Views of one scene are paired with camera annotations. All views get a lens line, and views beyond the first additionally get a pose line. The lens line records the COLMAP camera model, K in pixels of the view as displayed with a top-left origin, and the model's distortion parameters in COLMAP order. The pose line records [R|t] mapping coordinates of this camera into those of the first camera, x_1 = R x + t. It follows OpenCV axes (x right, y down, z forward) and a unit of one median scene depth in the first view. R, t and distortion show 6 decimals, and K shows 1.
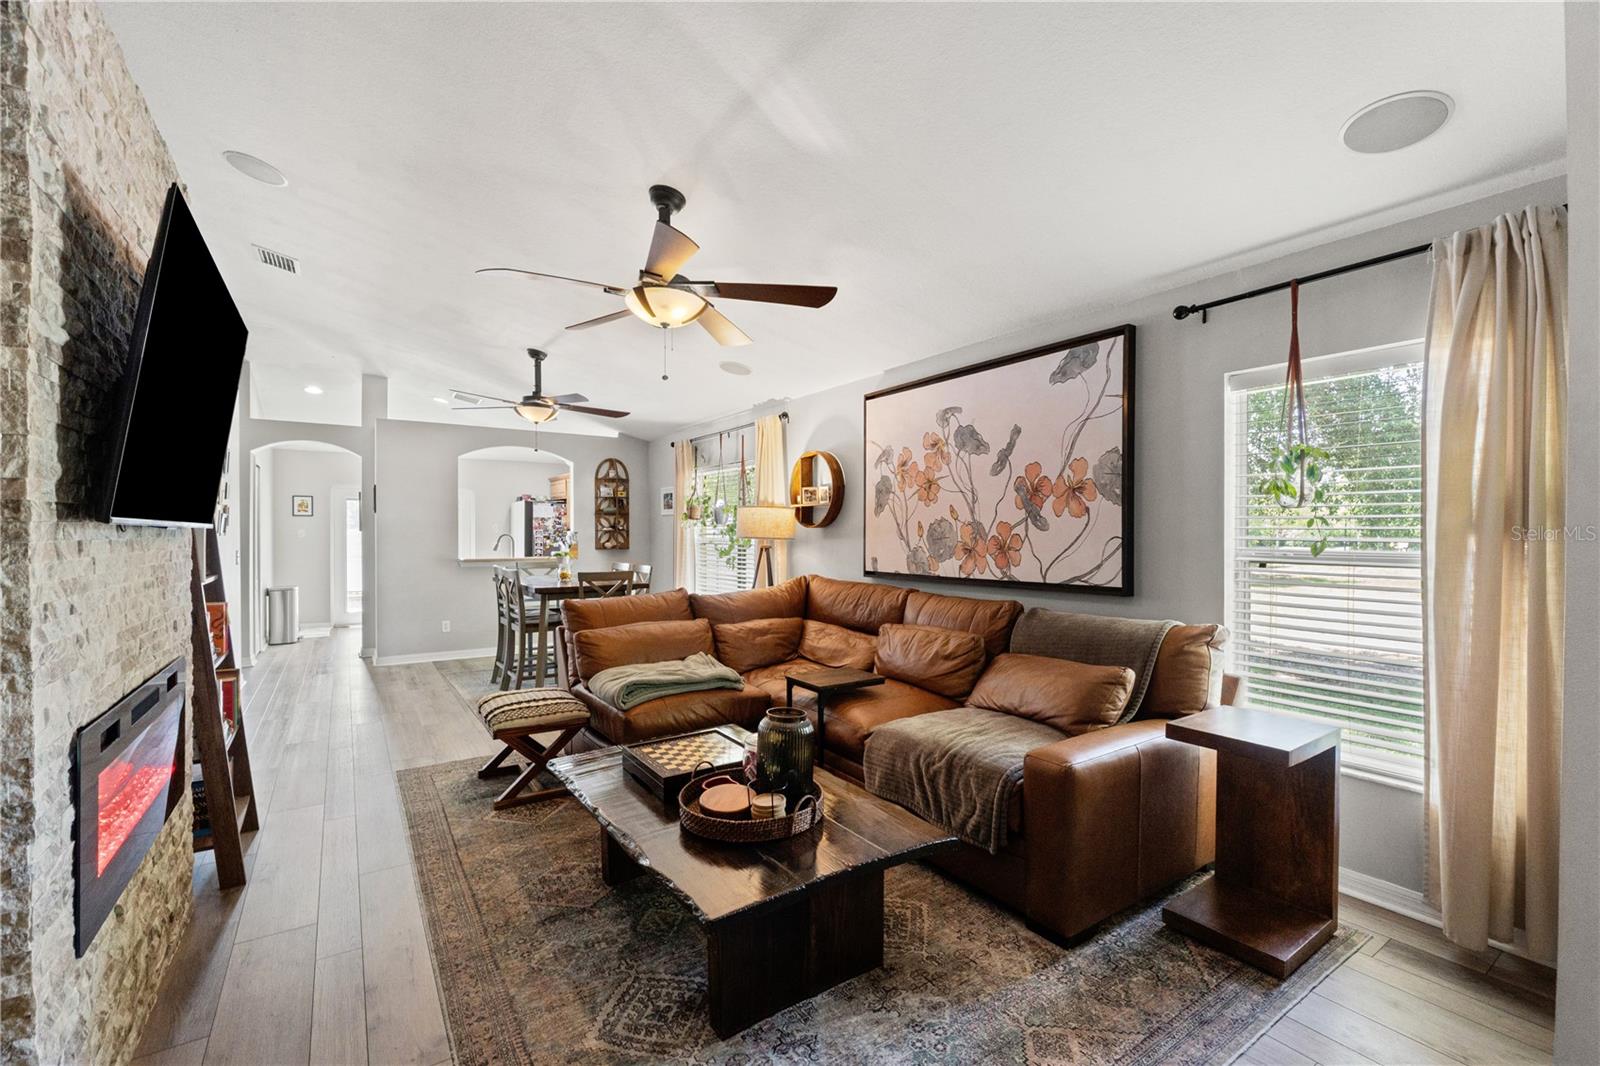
lens RADIAL K [[675.4, 0, 797.7], [0, 675.4, 534.3], [0, 0, 1]] dist [-0.009283, -0.000099]
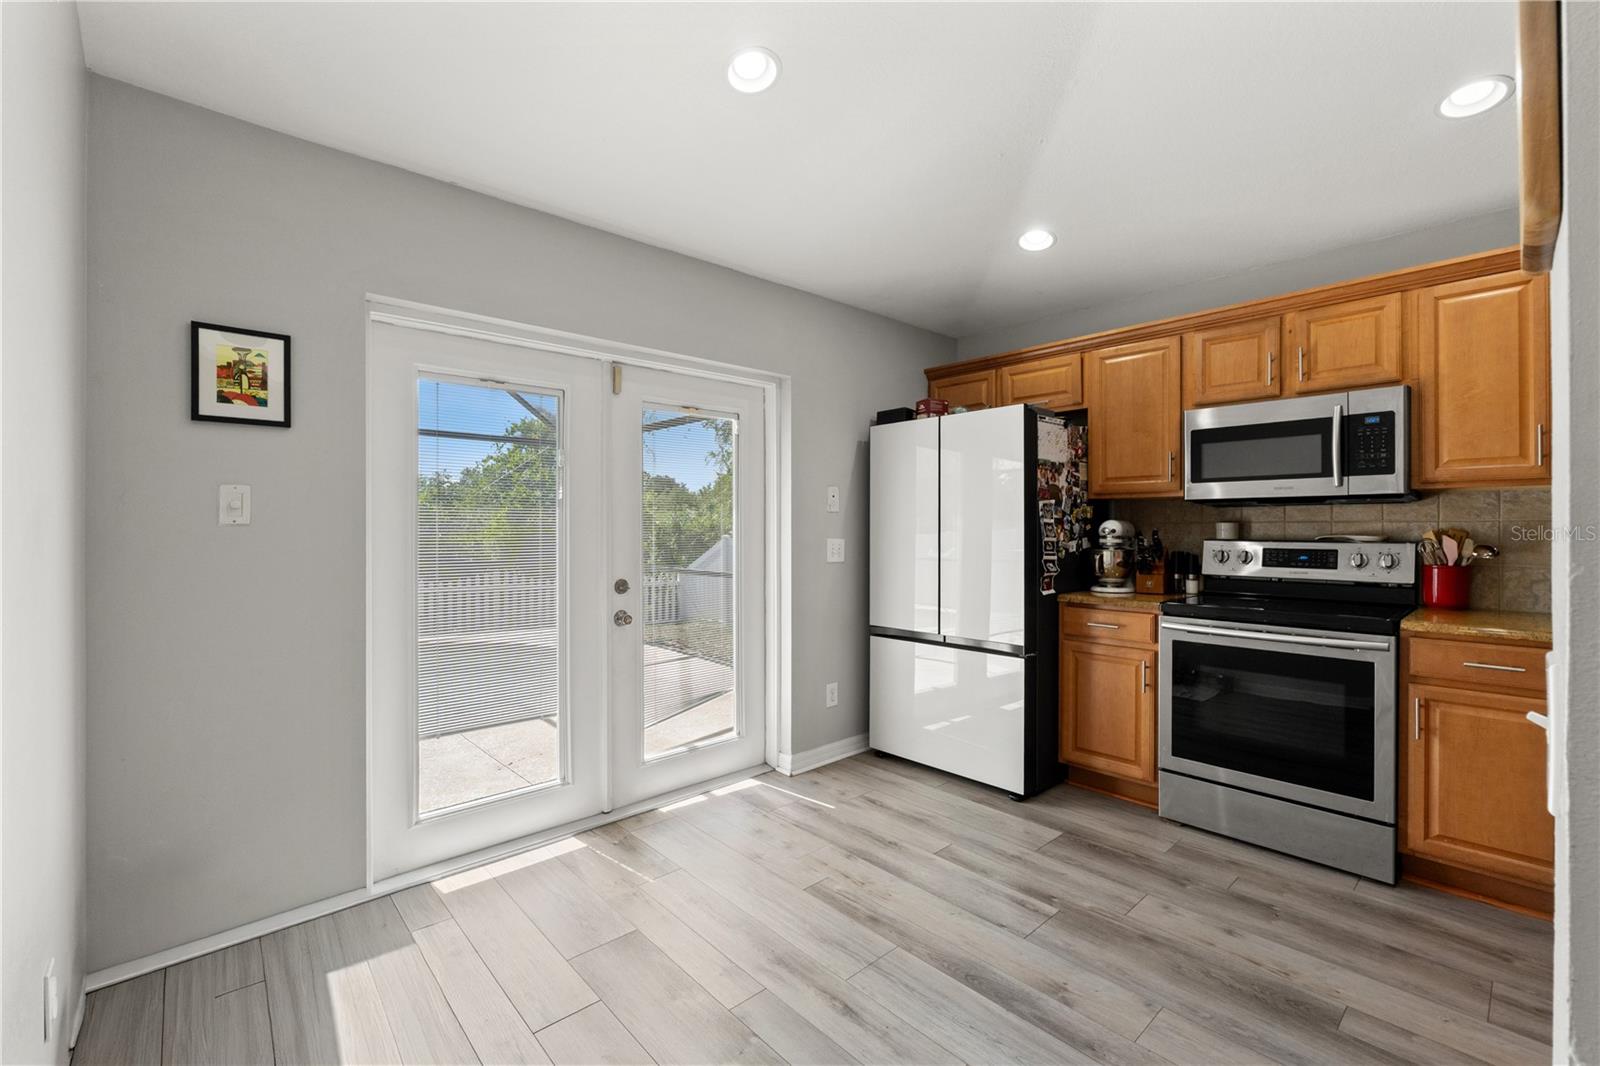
lens RADIAL K [[678.7, 0, 799.9], [0, 678.7, 526.2], [0, 0, 1]] dist [-0.009352, 0.000131]
pose [[0.989628, -0.002268, 0.143636, -1.425849], [0.003287, 0.999971, -0.006861, 0.019627], [-0.143616, 0.007262, 0.989607, 1.836143]]
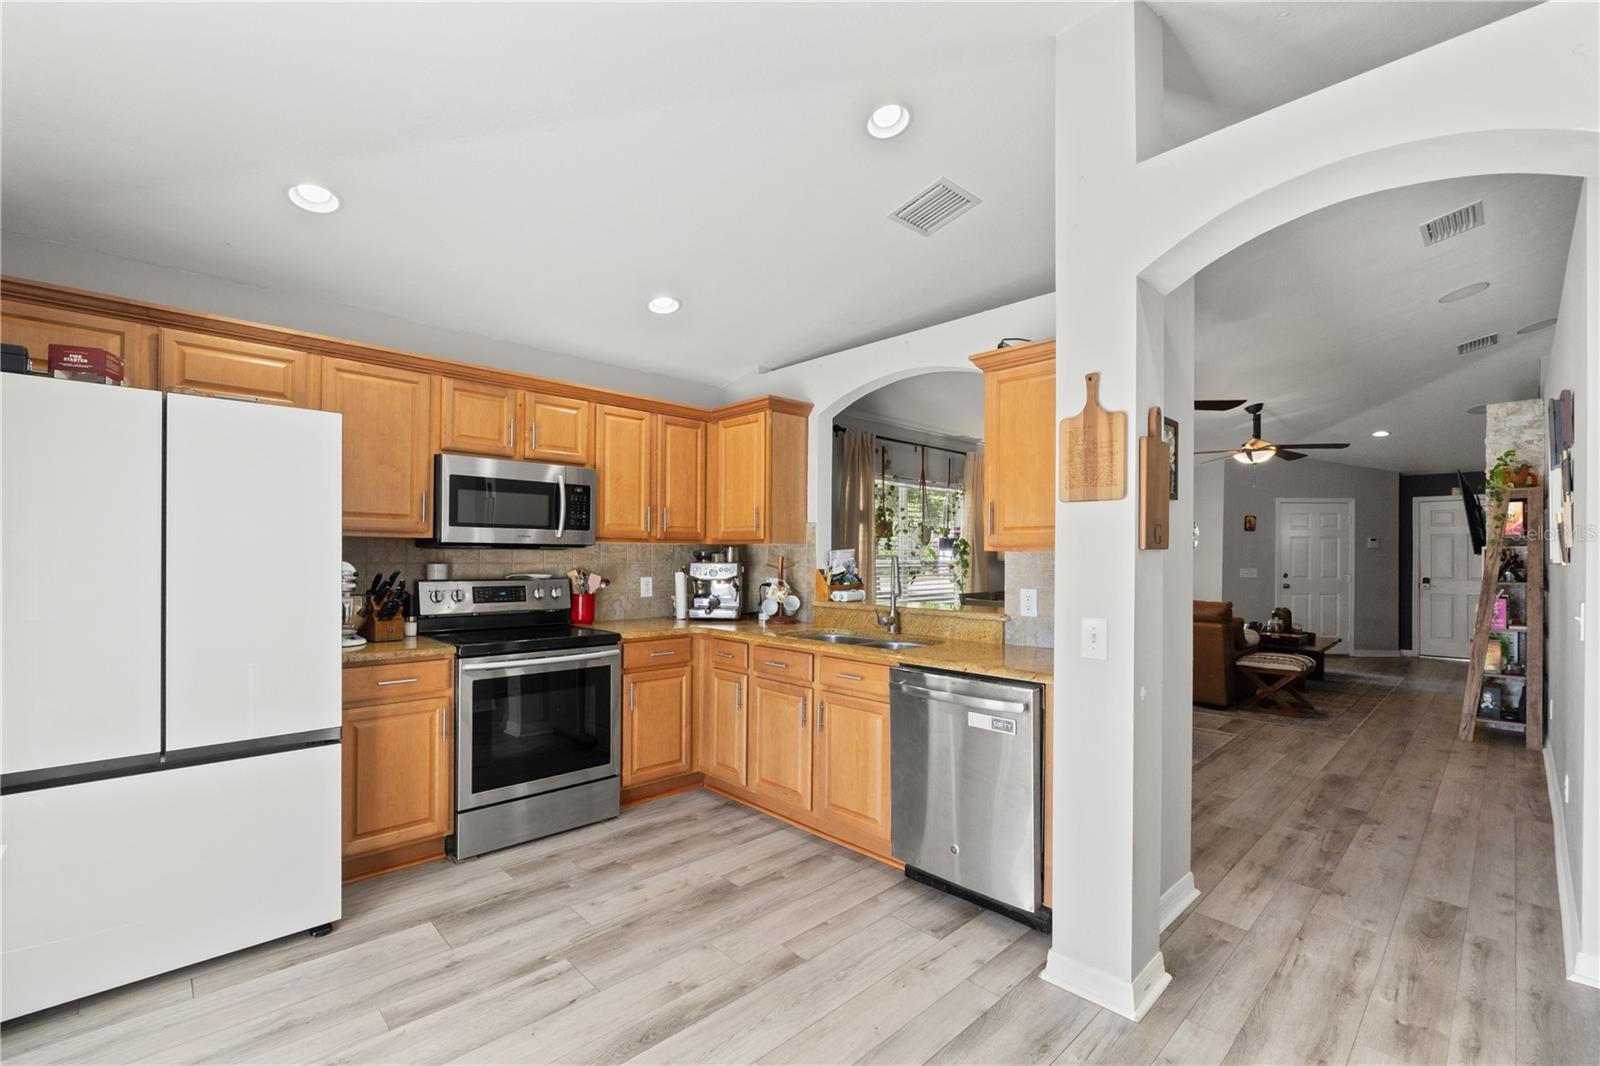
lens RADIAL K [[685.5, 0, 792.1], [0, 685.5, 555.4], [0, 0, 1]] dist [-0.005237, -0.000943]
pose [[-0.162758, -0.001200, 0.986665, -1.732037], [-0.002202, 0.999997, 0.000853, -0.001554], [-0.986663, -0.002033, -0.162761, 2.283900]]
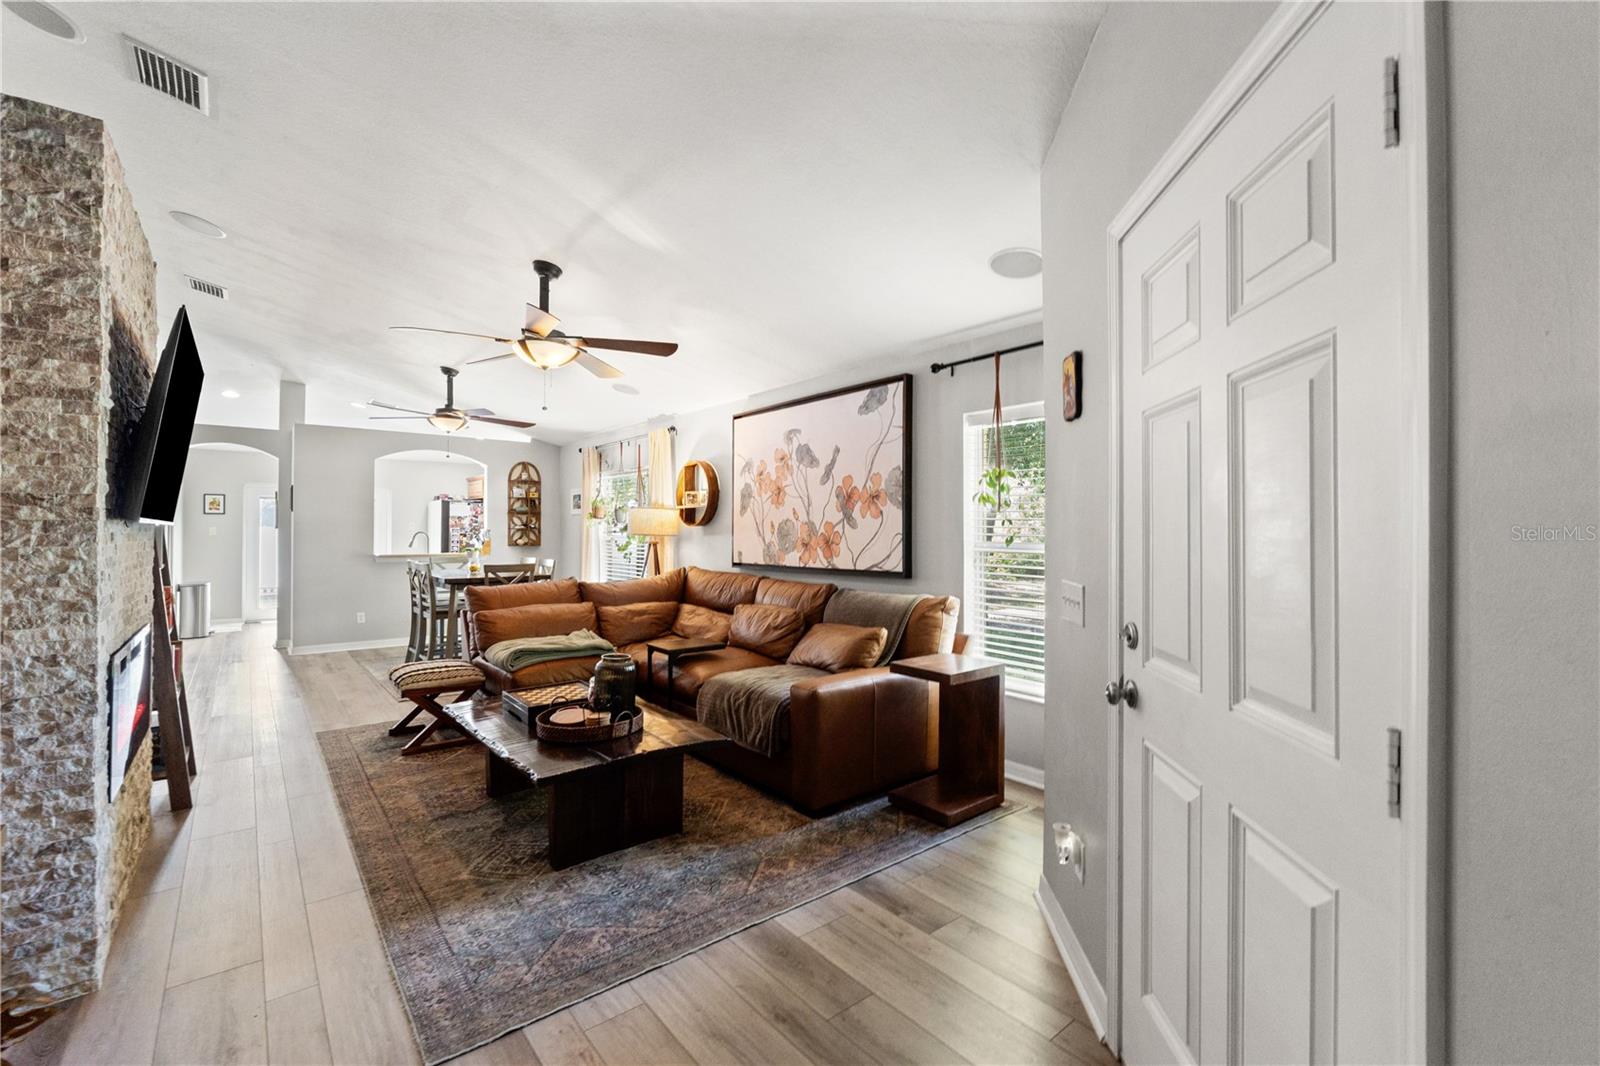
lens RADIAL K [[675.6, 0, 800.8], [0, 675.6, 523.6], [0, 0, 1]] dist [-0.009637, -0.000502]
pose [[0.995245, 0.002578, 0.097367, 0.126515], [-0.001180, 0.999895, -0.014420, 0.003185], [-0.097394, 0.014237, 0.995144, -0.246101]]
